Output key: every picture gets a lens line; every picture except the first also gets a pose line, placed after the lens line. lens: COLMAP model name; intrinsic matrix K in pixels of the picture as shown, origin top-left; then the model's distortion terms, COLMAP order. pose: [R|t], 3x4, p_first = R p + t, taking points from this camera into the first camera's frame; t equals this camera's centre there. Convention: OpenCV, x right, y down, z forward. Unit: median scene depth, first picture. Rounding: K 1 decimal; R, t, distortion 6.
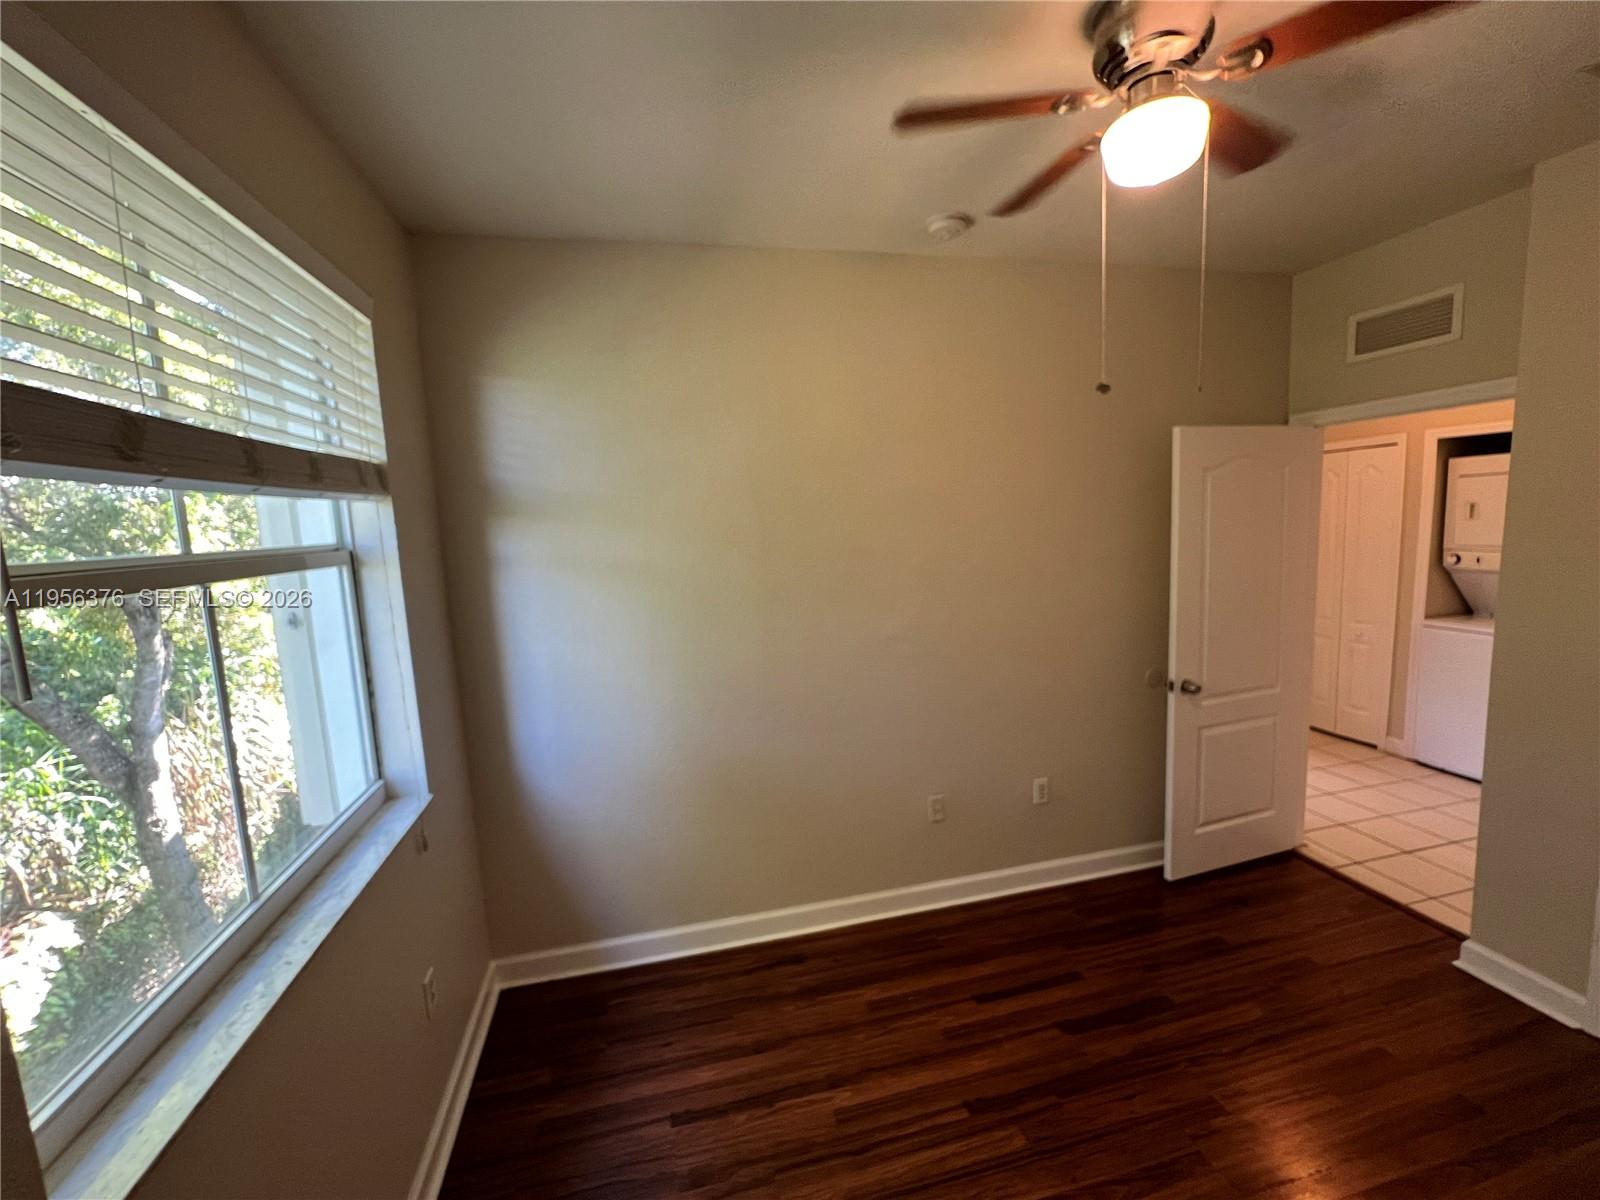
lens RADIAL K [[652.9, 0, 797.8], [0, 652.9, 598.5], [0, 0, 1]] dist [-0.000712, -0.000465]
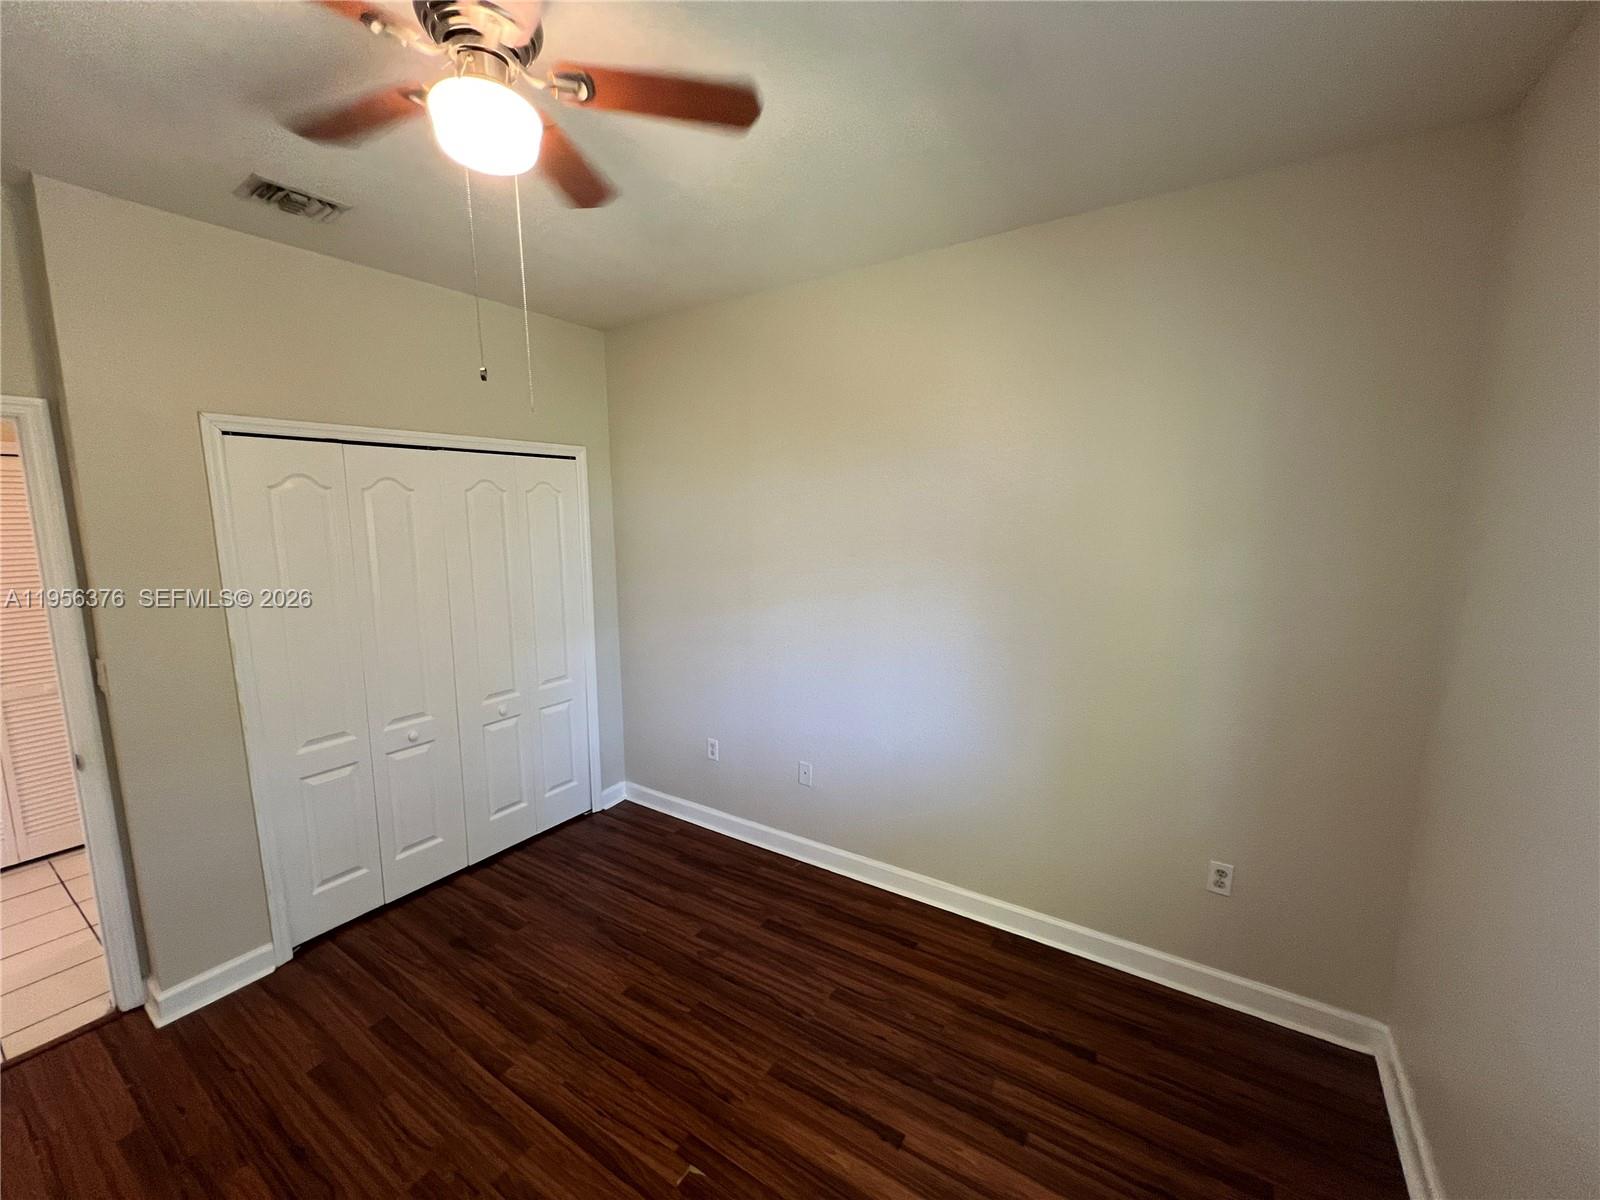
lens RADIAL K [[643.7, 0, 796.7], [0, 643.7, 598.1], [0, 0, 1]] dist [-0.002803, 0.000953]
pose [[-0.680569, -0.043991, 0.731362, -0.207230], [0.131972, 0.974510, 0.181423, -0.068131], [-0.720700, 0.219990, -0.657416, 0.650679]]
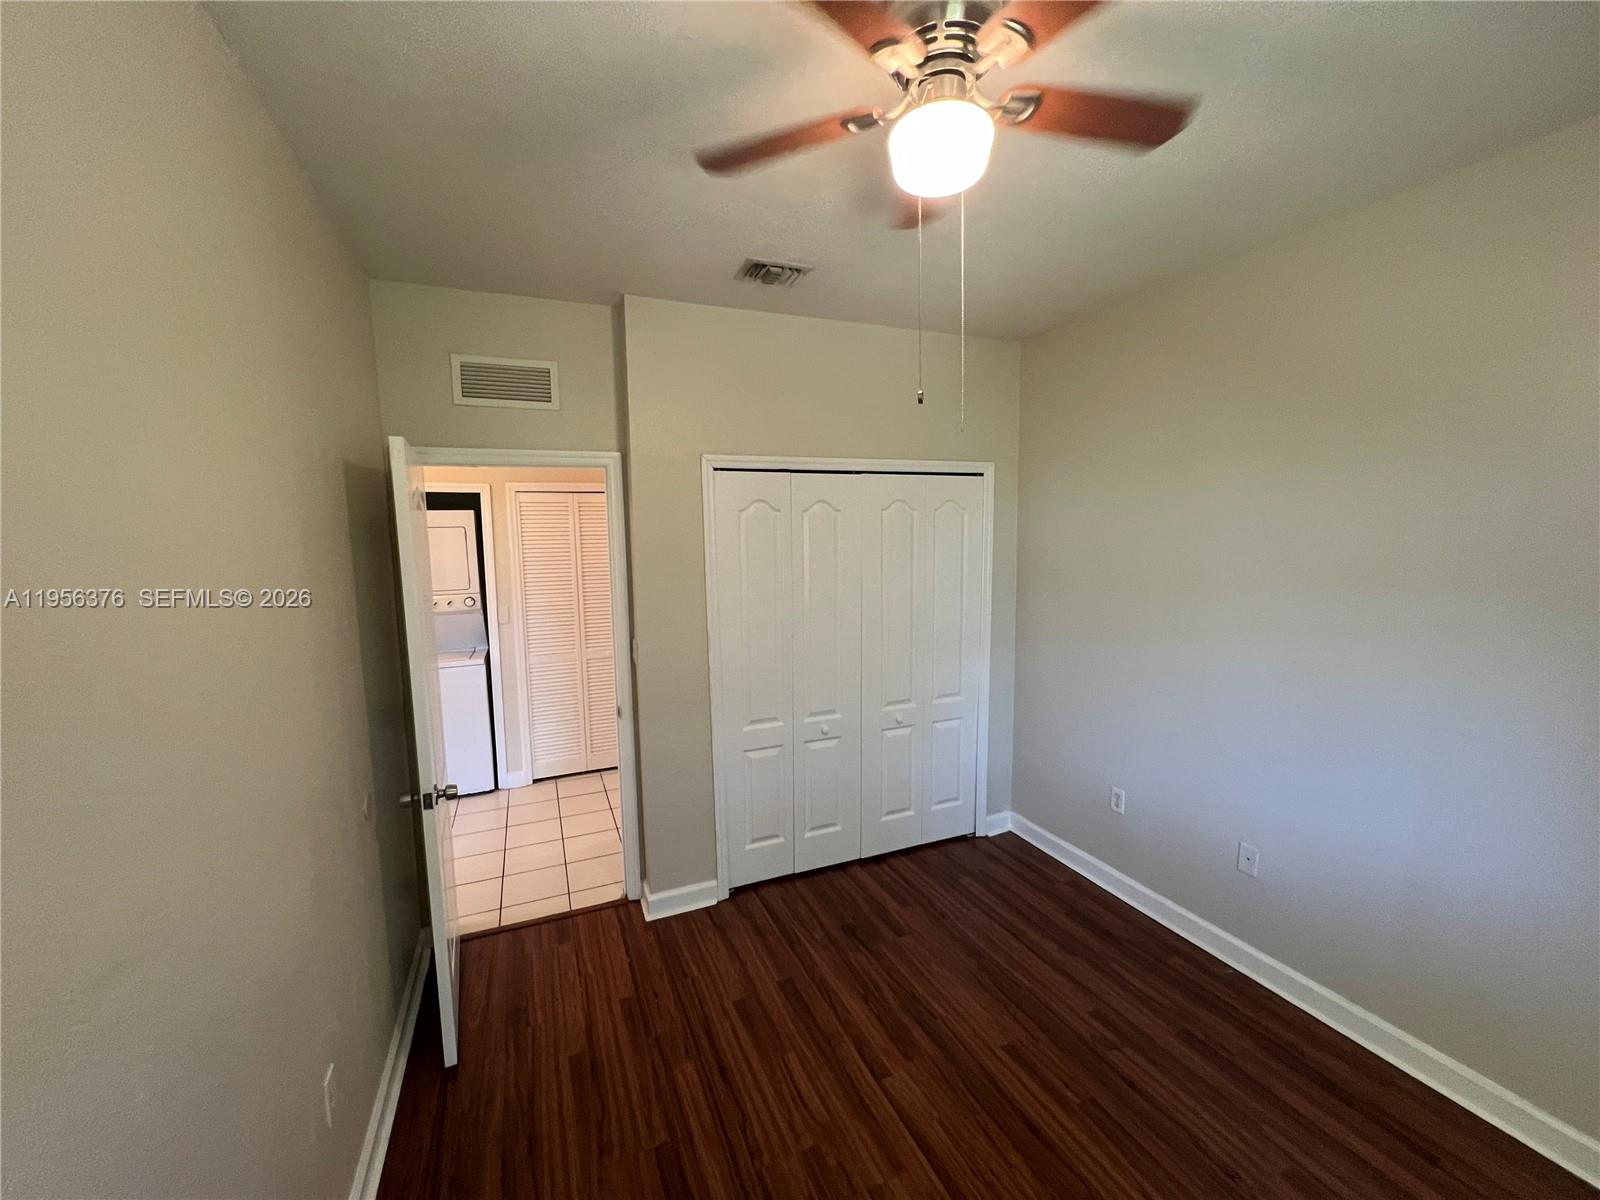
lens RADIAL K [[643.7, 0, 796.7], [0, 643.7, 598.1], [0, 0, 1]] dist [-0.002803, 0.000953]
pose [[-0.163117, -0.053944, 0.985131, -0.162961], [0.144277, 0.986466, 0.077906, -0.076331], [-0.976000, 0.154840, -0.153127, 0.654092]]
